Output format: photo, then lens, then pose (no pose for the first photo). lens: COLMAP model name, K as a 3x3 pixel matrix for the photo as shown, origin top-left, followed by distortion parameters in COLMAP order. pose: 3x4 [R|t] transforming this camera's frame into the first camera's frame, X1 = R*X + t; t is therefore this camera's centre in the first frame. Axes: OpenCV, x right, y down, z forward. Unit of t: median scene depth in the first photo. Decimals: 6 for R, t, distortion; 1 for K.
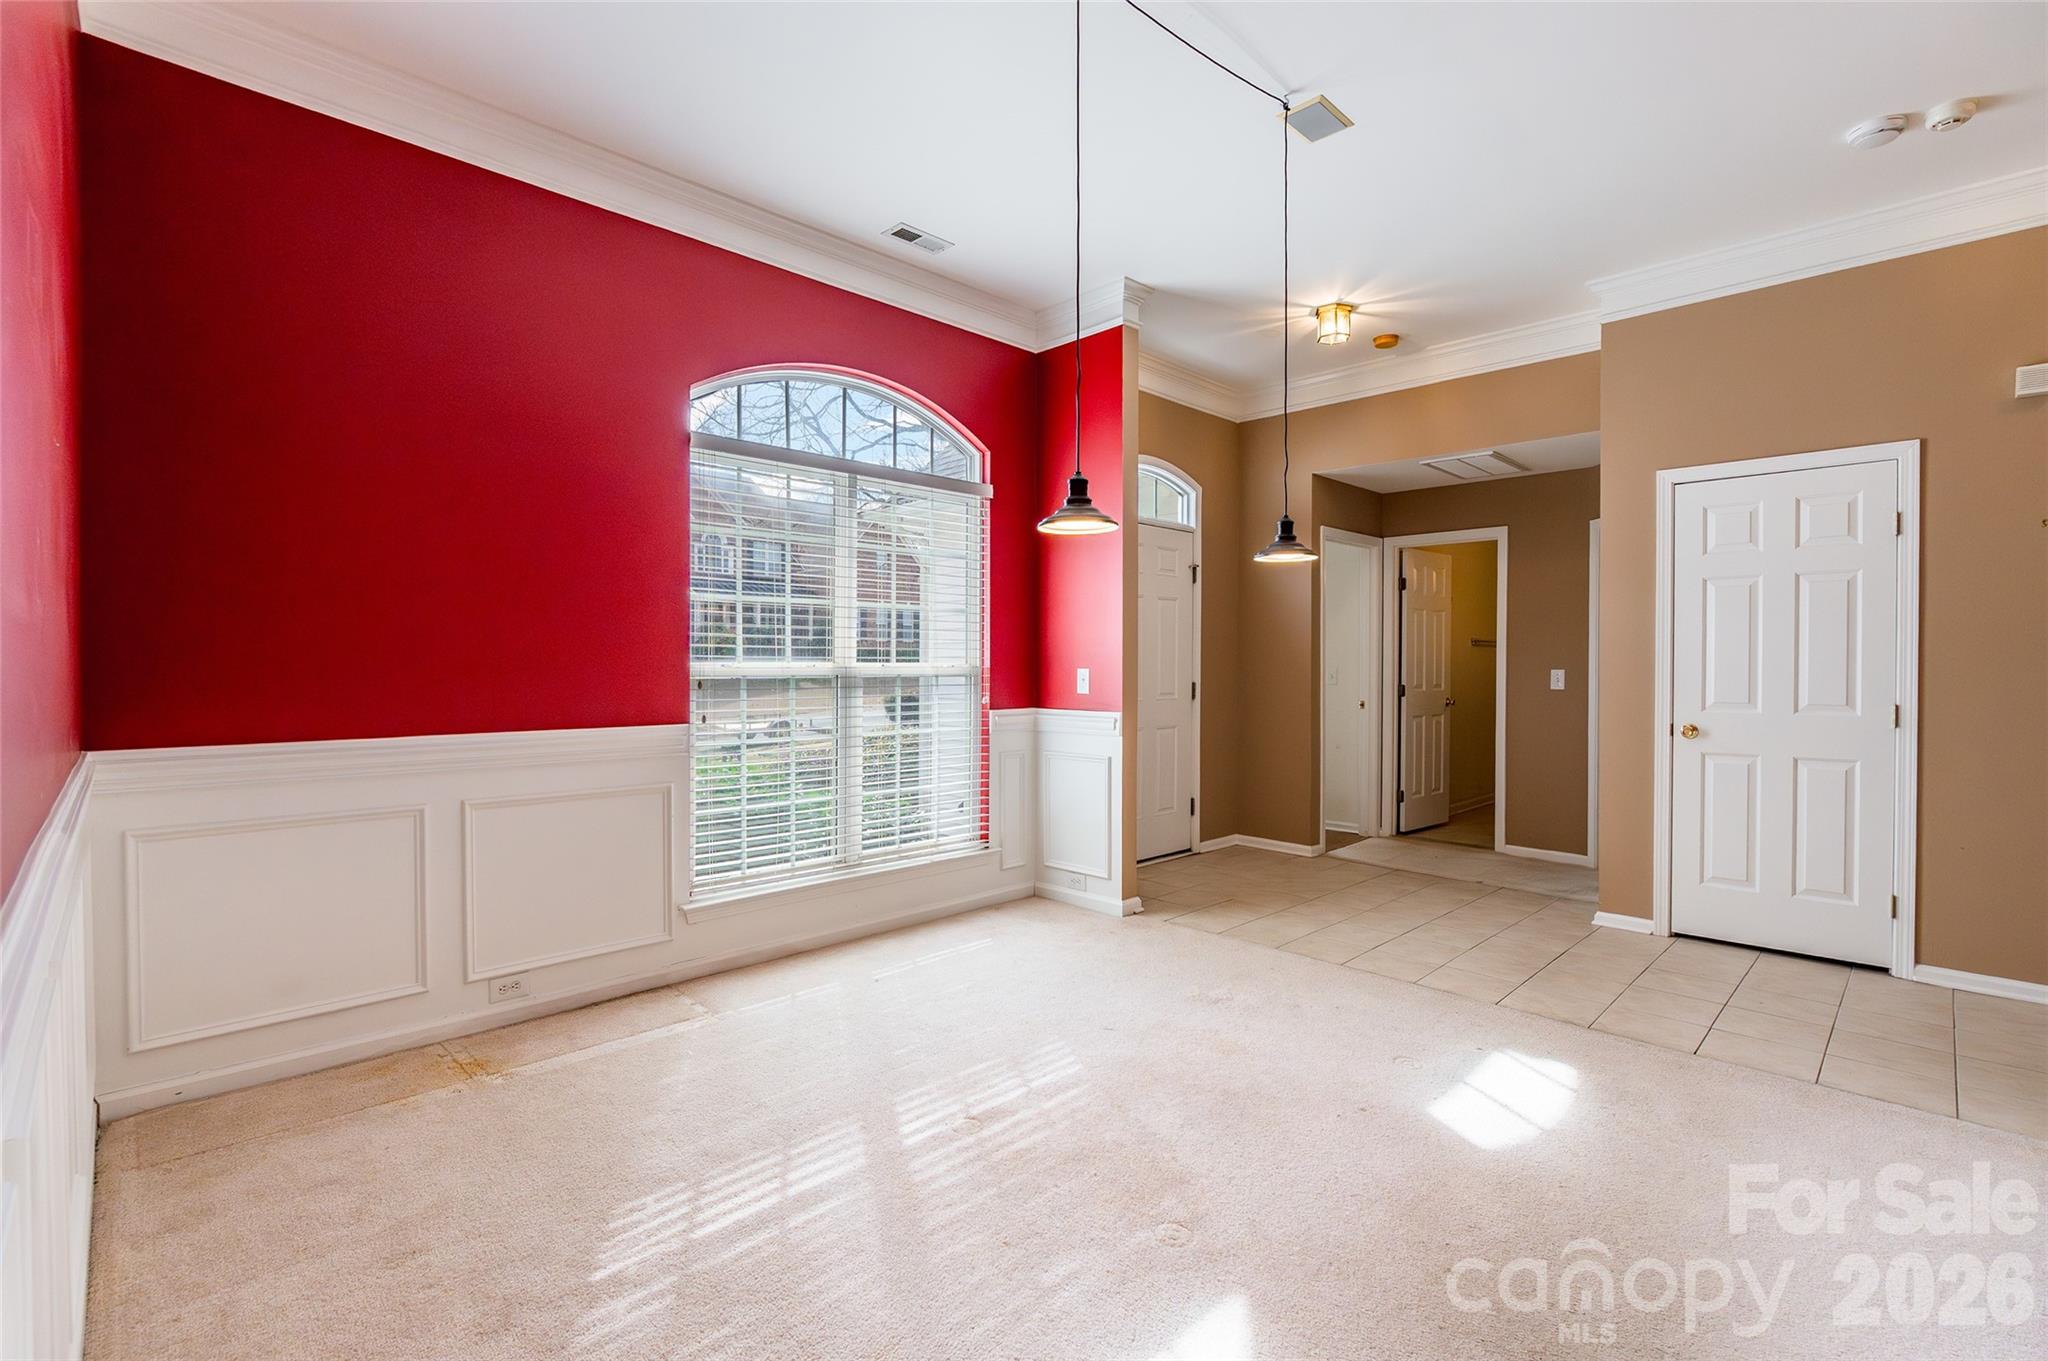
lens RADIAL K [[948.0, 0, 1018.9], [0, 948.0, 682.1], [0, 0, 1]] dist [-0.016929, 0.003865]
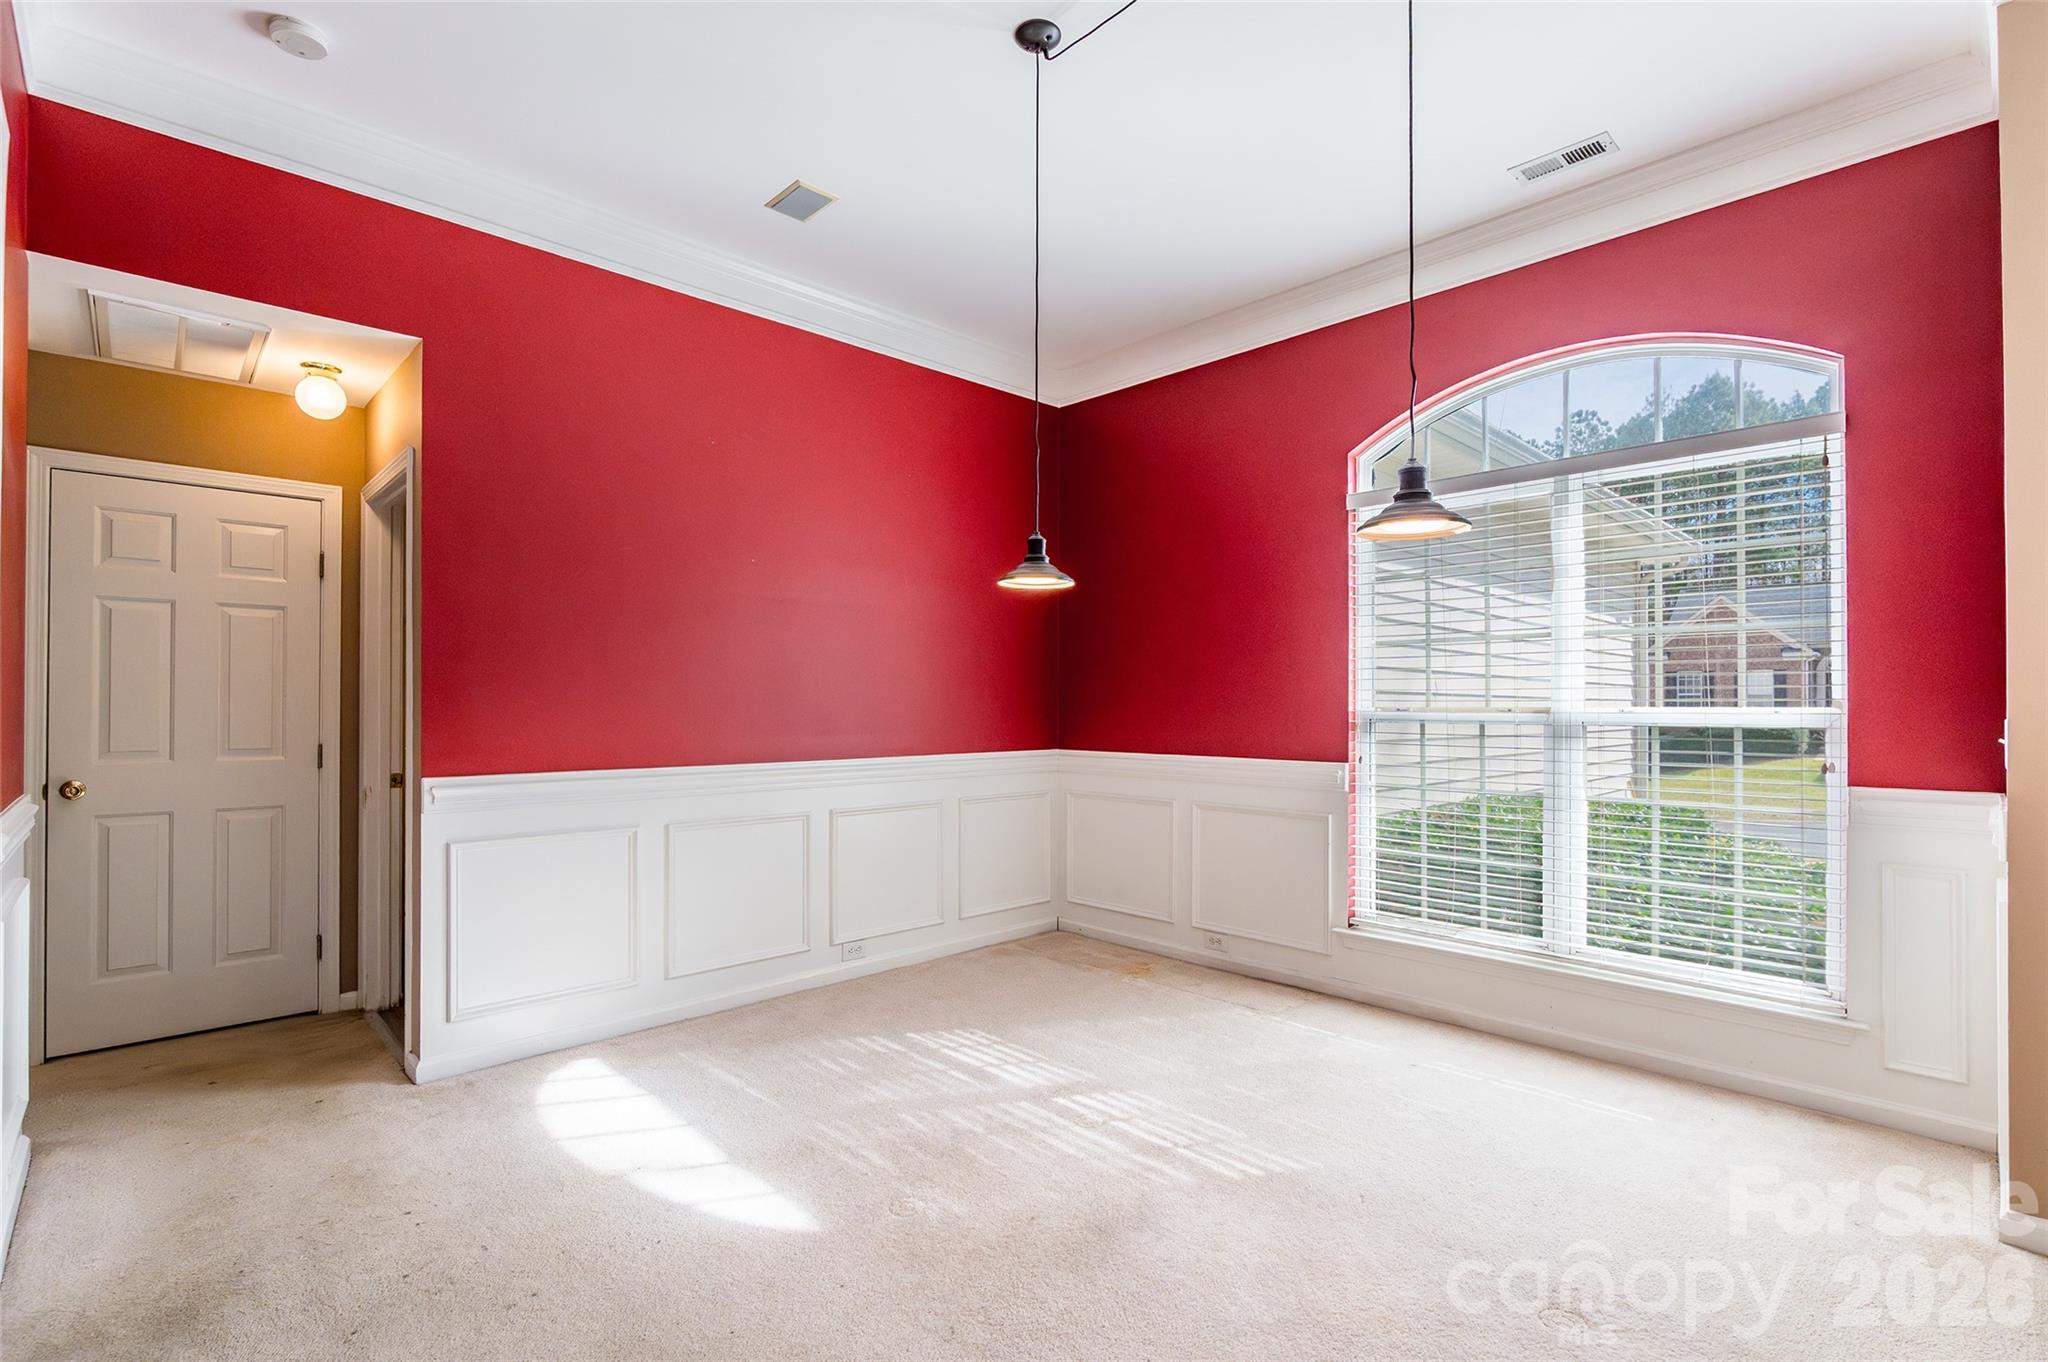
lens RADIAL K [[948.0, 0, 1023.0], [0, 948.0, 686.9], [0, 0, 1]] dist [-0.016929, 0.003865]
pose [[-0.017254, -0.011588, -0.999784, 0.959630], [-0.017357, 0.999786, -0.011289, -0.031649], [0.999700, 0.017159, -0.017451, 0.823736]]
